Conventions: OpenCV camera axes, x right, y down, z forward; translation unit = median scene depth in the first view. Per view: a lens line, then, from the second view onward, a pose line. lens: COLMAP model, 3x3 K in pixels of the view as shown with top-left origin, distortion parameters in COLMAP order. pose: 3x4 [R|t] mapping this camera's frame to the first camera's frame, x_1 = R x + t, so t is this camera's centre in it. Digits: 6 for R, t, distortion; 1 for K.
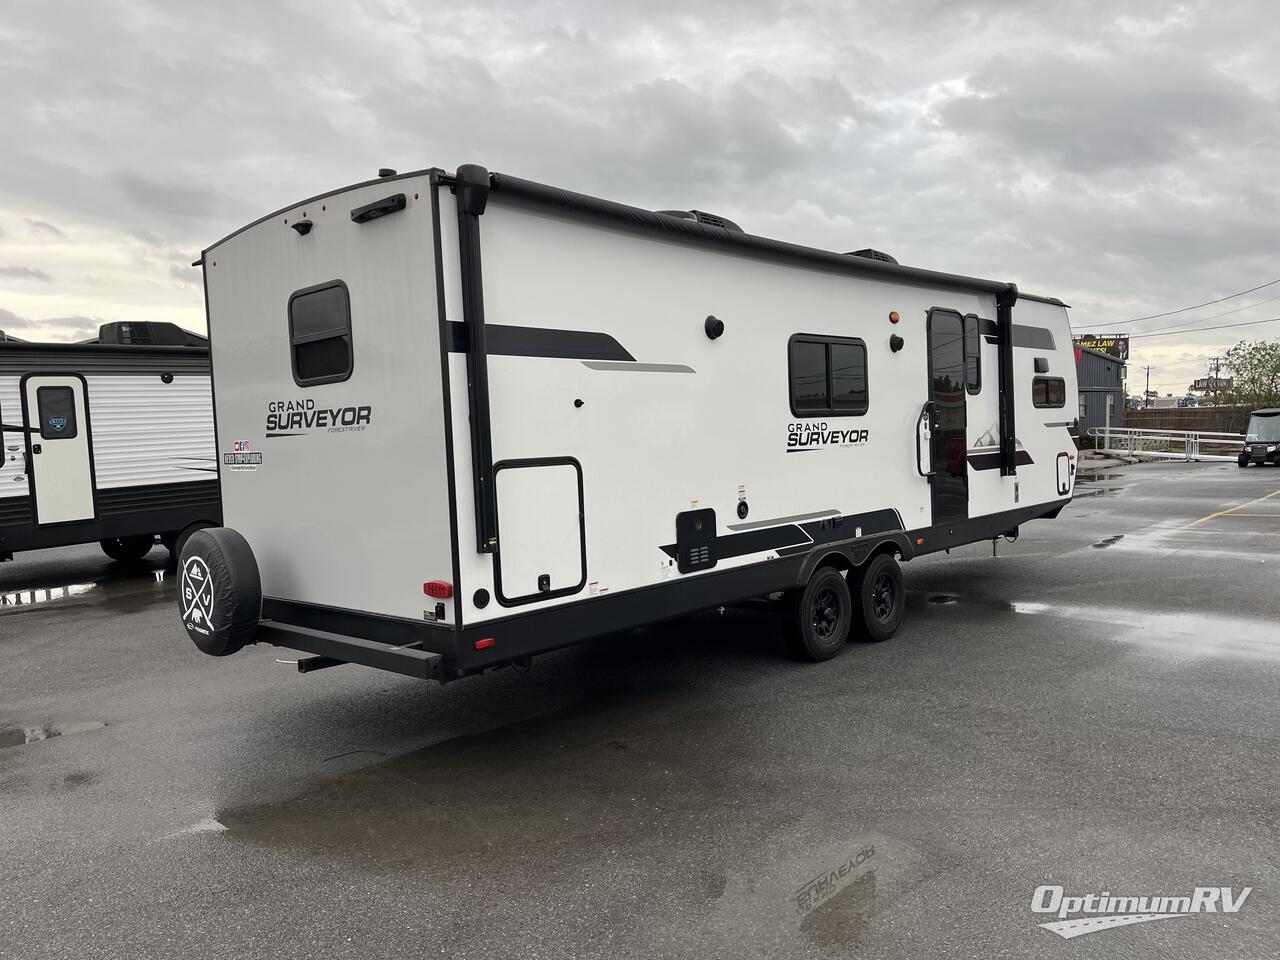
lens RADIAL K [[973.5, 0, 640.5], [0, 973.5, 485.2], [0, 0, 1]] dist [0.028075, -0.007777]
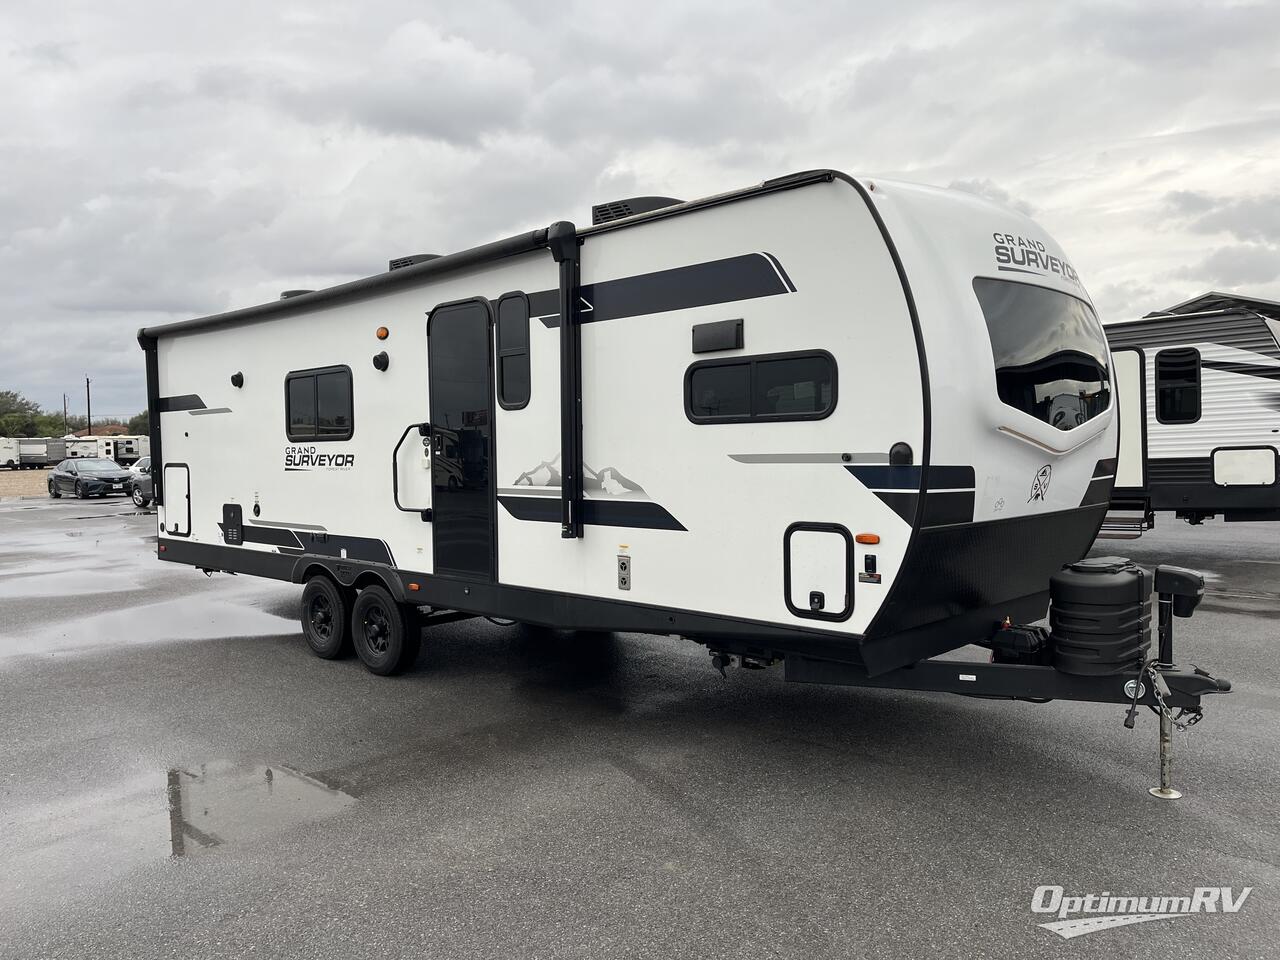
lens RADIAL K [[973.5, 0, 634.4], [0, 973.5, 475.7], [0, 0, 1]] dist [0.028075, -0.007777]
pose [[-0.020389, 0.075246, -0.996957, 1.246315], [-0.029972, 0.996670, 0.075837, -0.121799], [0.999343, 0.031427, -0.018066, 1.329366]]
